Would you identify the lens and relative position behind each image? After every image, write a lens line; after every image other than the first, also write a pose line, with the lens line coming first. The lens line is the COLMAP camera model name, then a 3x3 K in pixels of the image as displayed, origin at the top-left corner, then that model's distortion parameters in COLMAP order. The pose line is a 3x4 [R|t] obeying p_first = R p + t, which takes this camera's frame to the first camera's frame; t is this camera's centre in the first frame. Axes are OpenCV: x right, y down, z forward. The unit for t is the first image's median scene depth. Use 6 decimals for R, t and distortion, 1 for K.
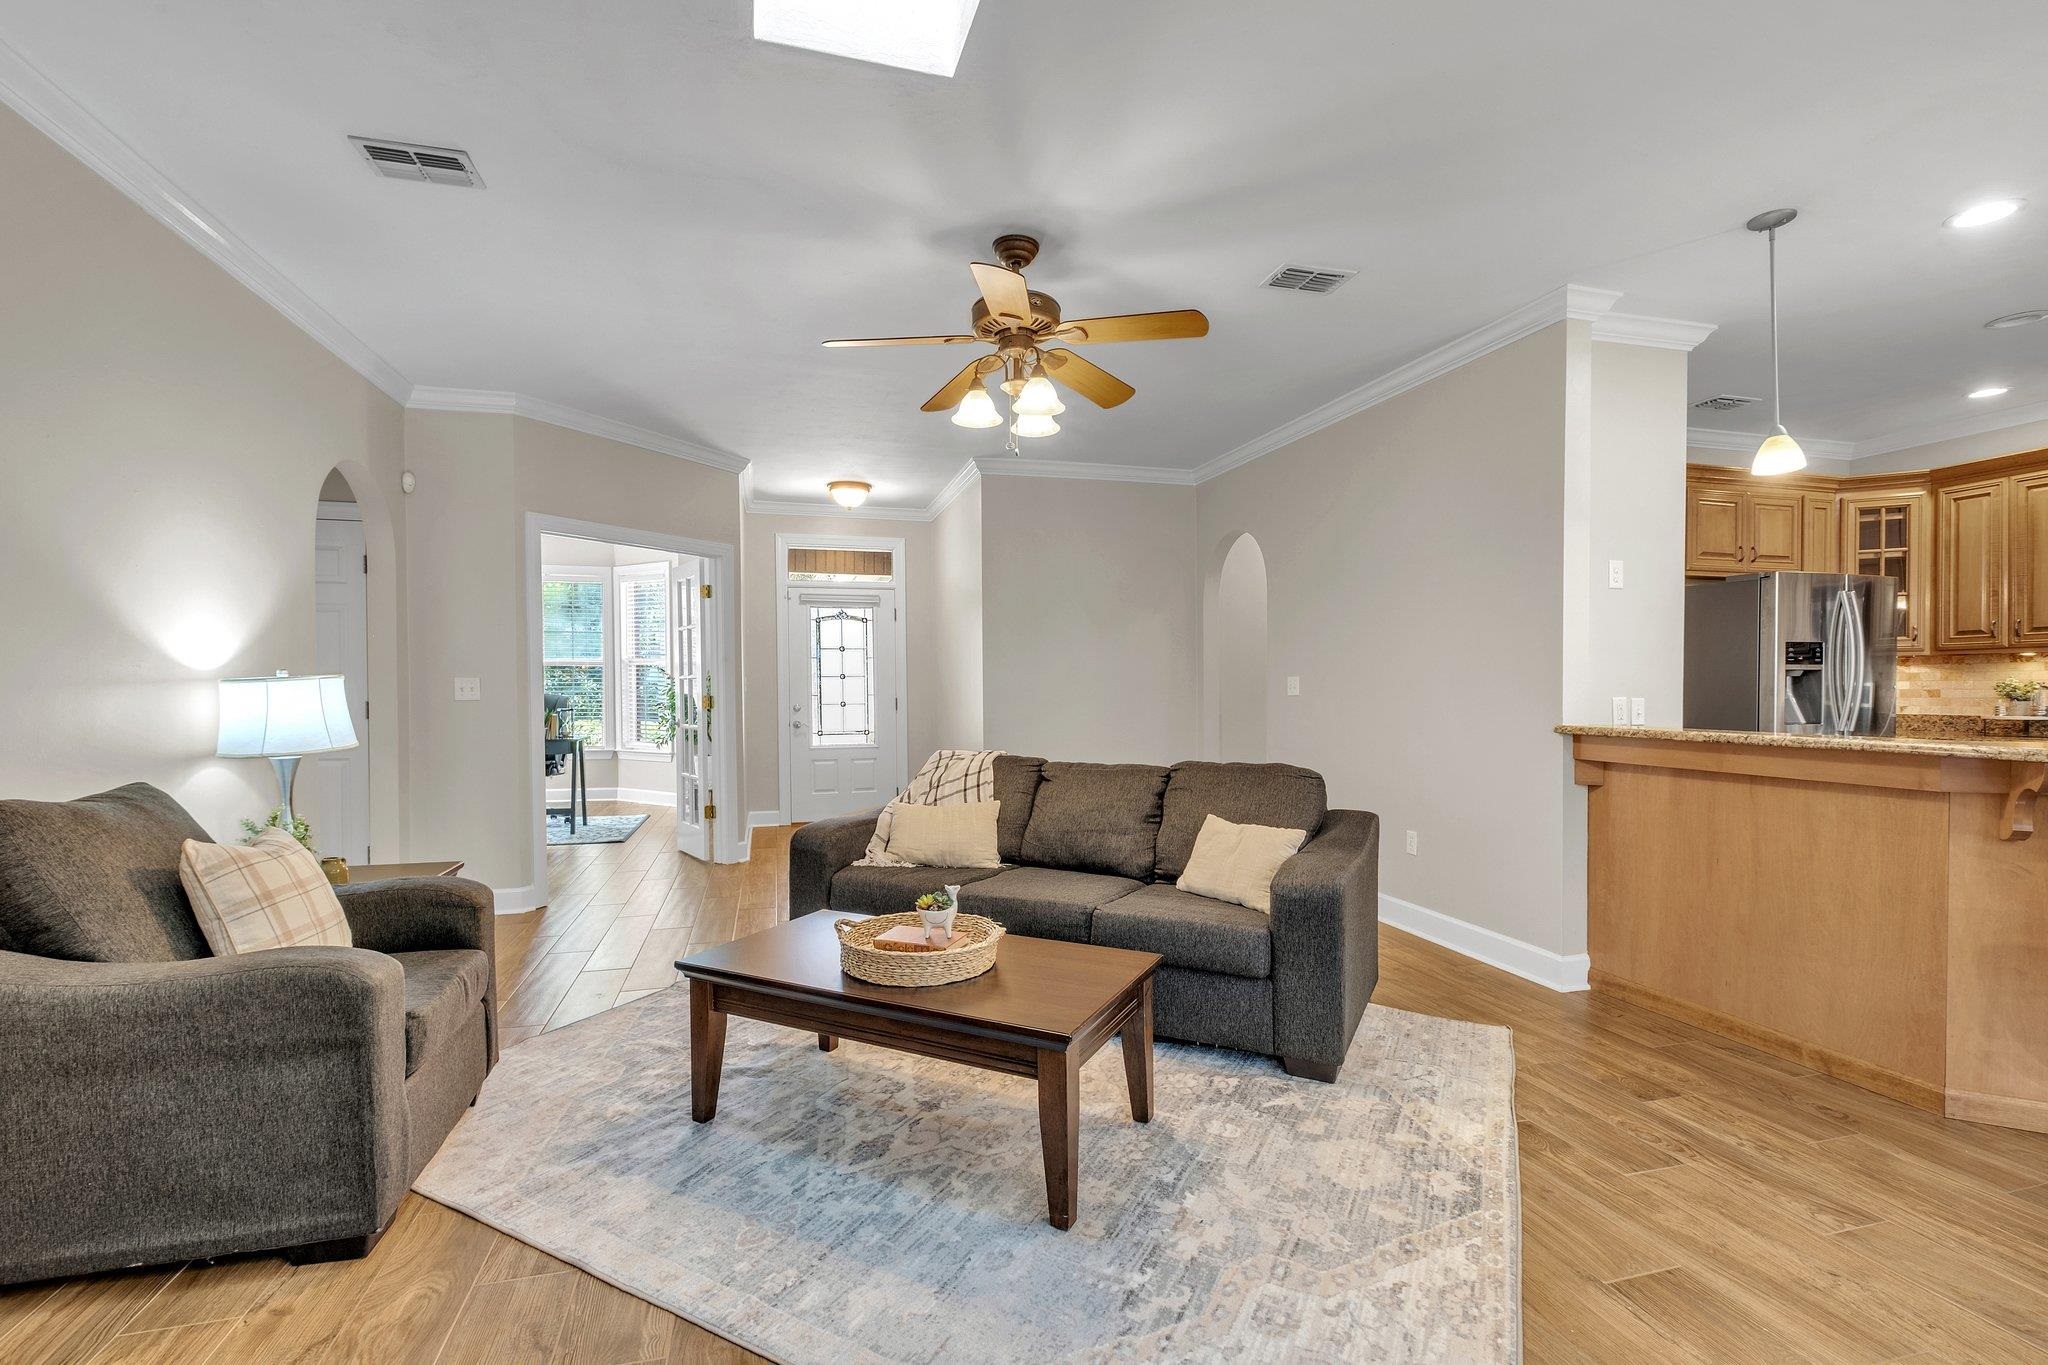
lens RADIAL K [[891.9, 0, 997.3], [0, 891.9, 710.3], [0, 0, 1]] dist [-0.010115, 0.001171]
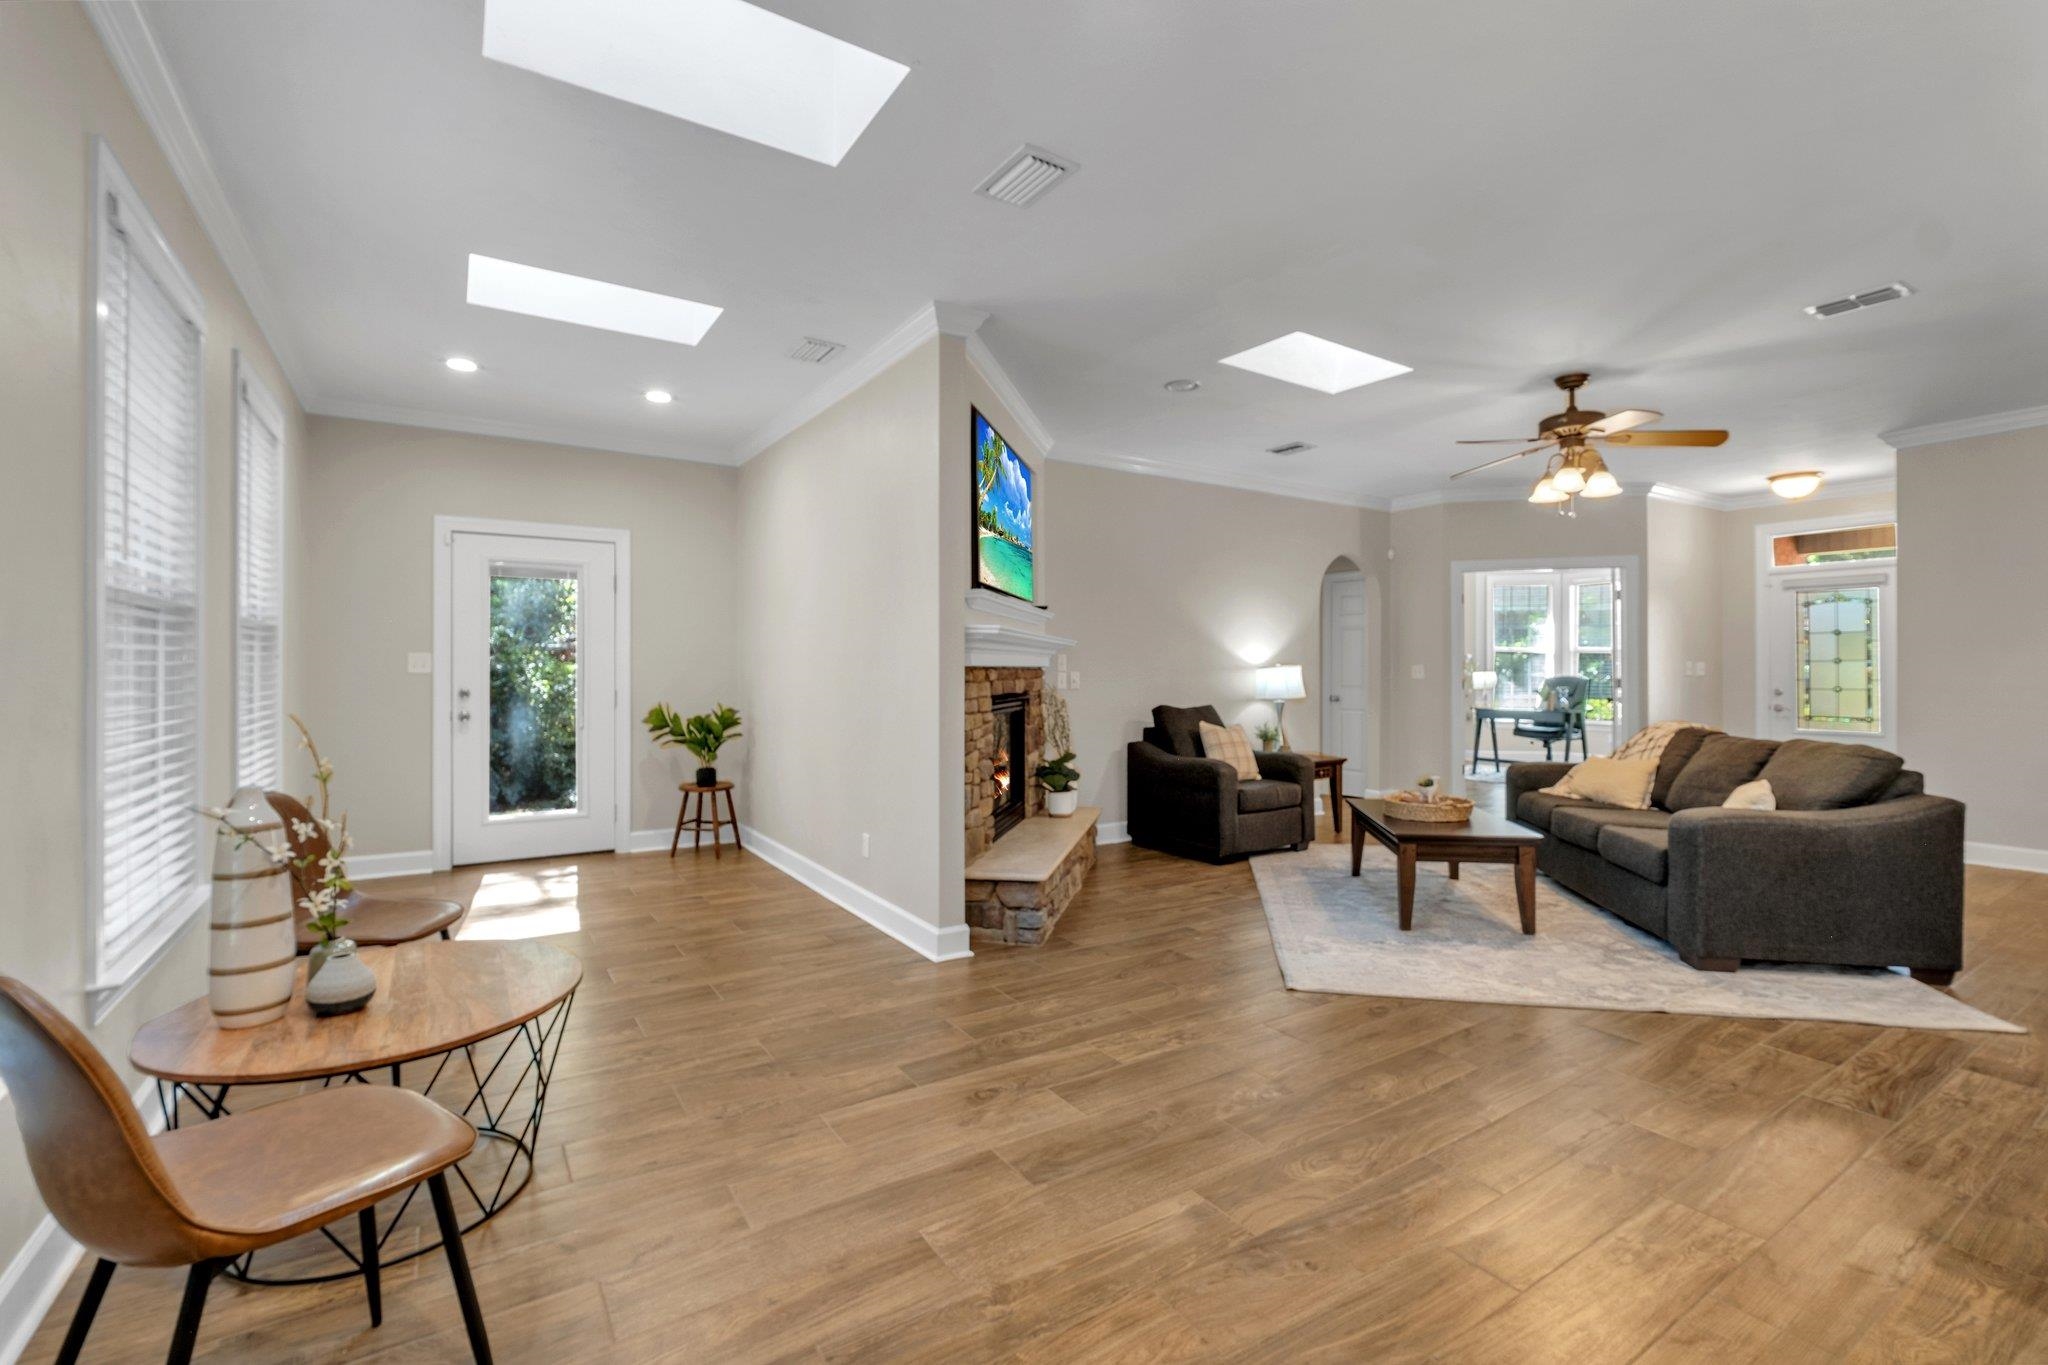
lens RADIAL K [[891.9, 0, 1029.1], [0, 891.9, 668.2], [0, 0, 1]] dist [-0.010115, 0.001171]
pose [[0.316017, 0.001656, -0.948752, 0.794693], [-0.027510, 0.999594, -0.007418, 0.001971], [0.948355, 0.028444, 0.315934, -0.229876]]
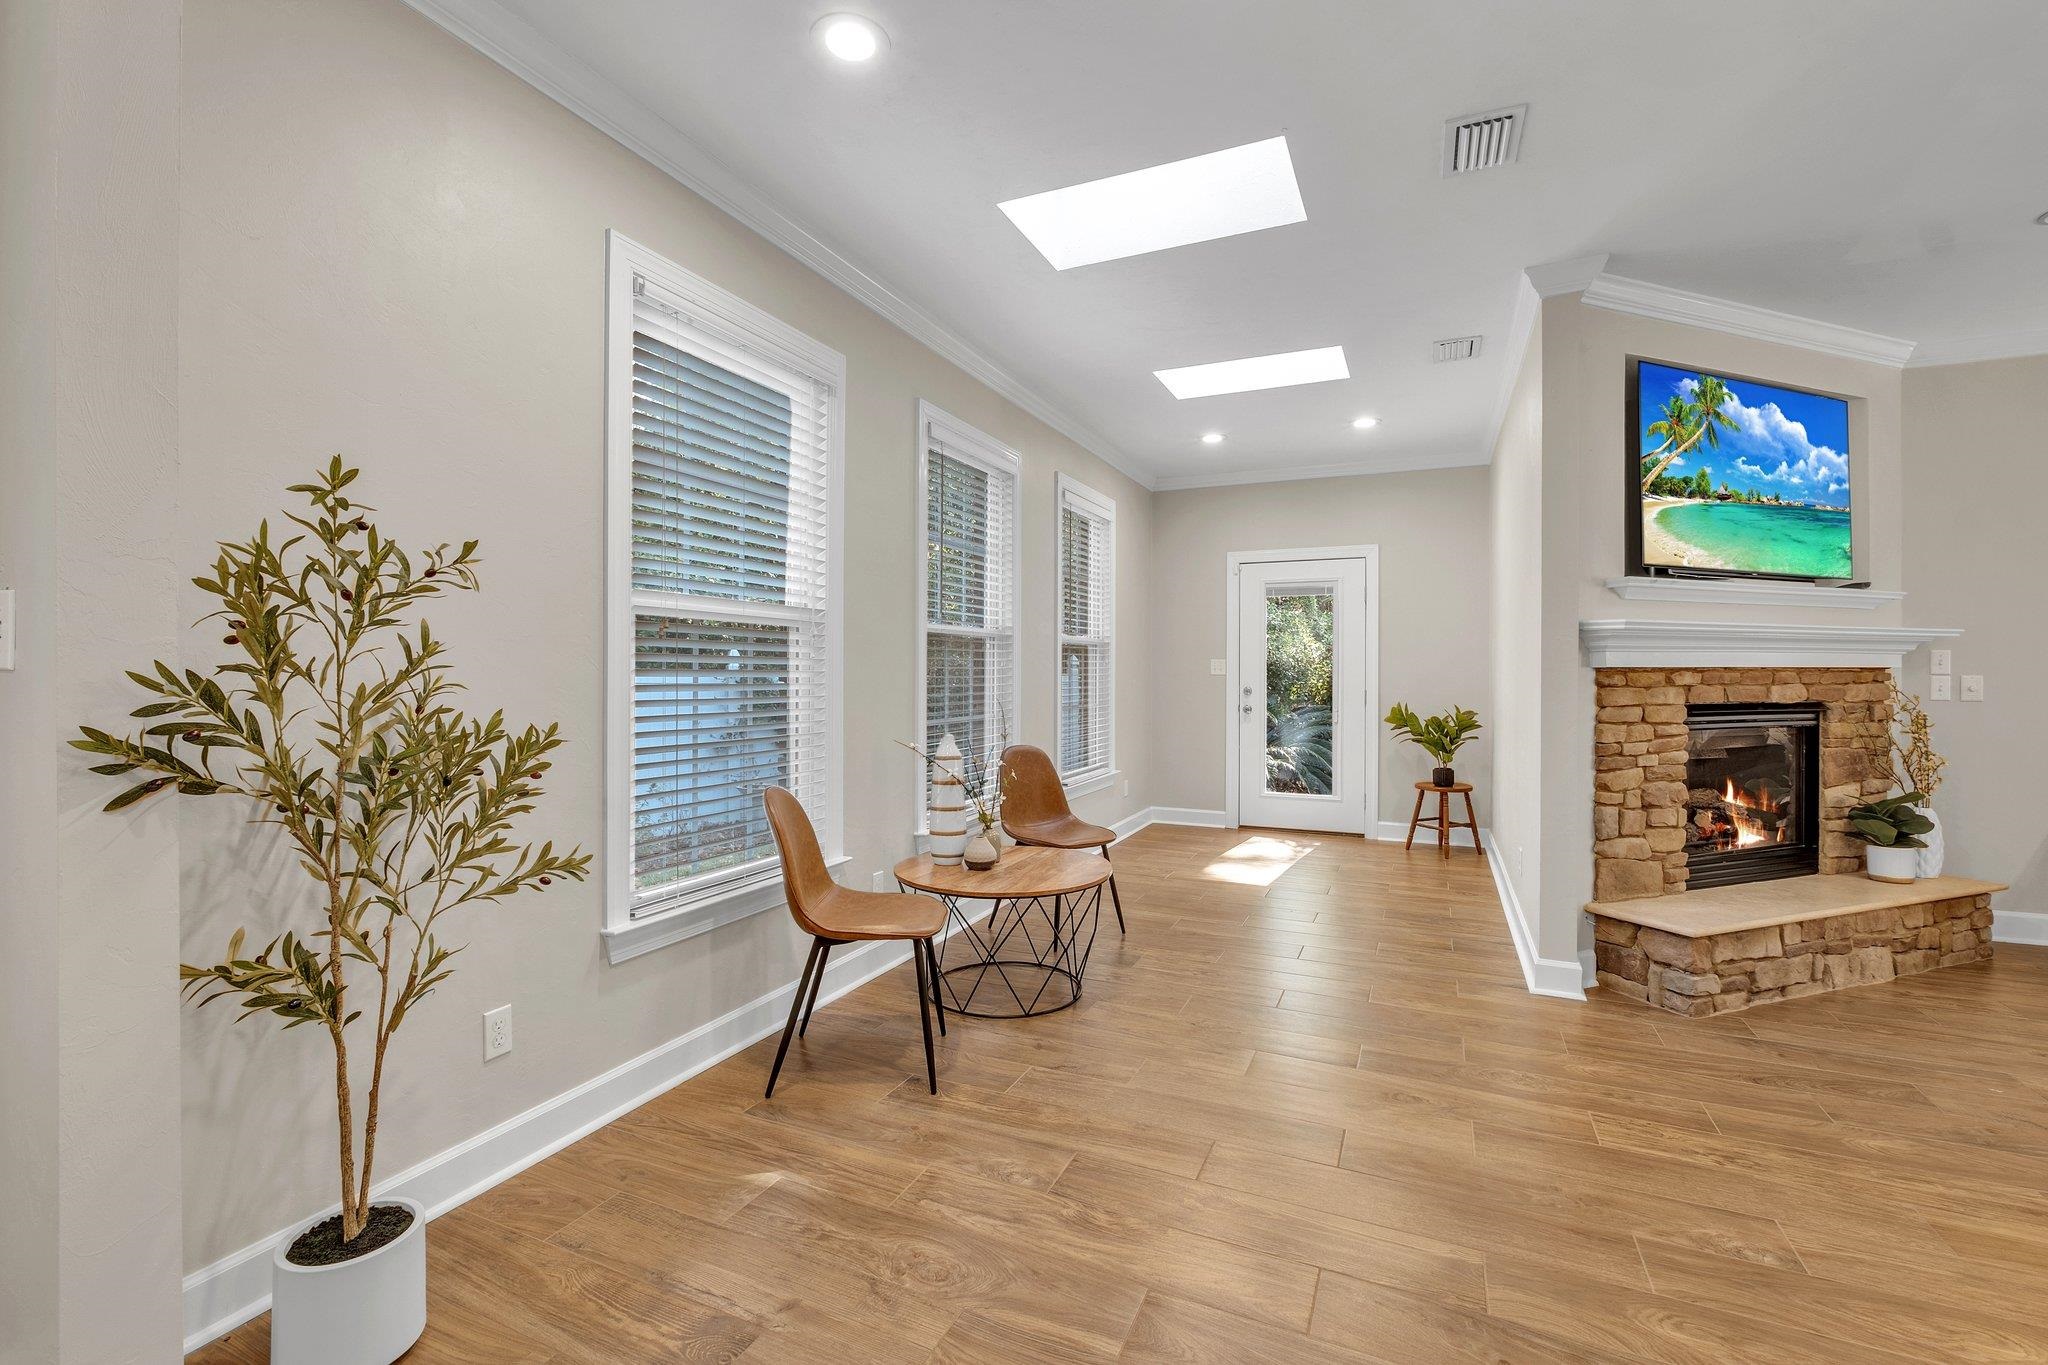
lens RADIAL K [[891.9, 0, 1018.4], [0, 891.9, 668.5], [0, 0, 1]] dist [-0.010115, 0.001171]
pose [[-0.633110, -0.000683, -0.774062, 0.840267], [-0.020757, 0.999655, 0.016095, -0.006416], [0.773784, 0.026257, -0.632906, 0.093484]]
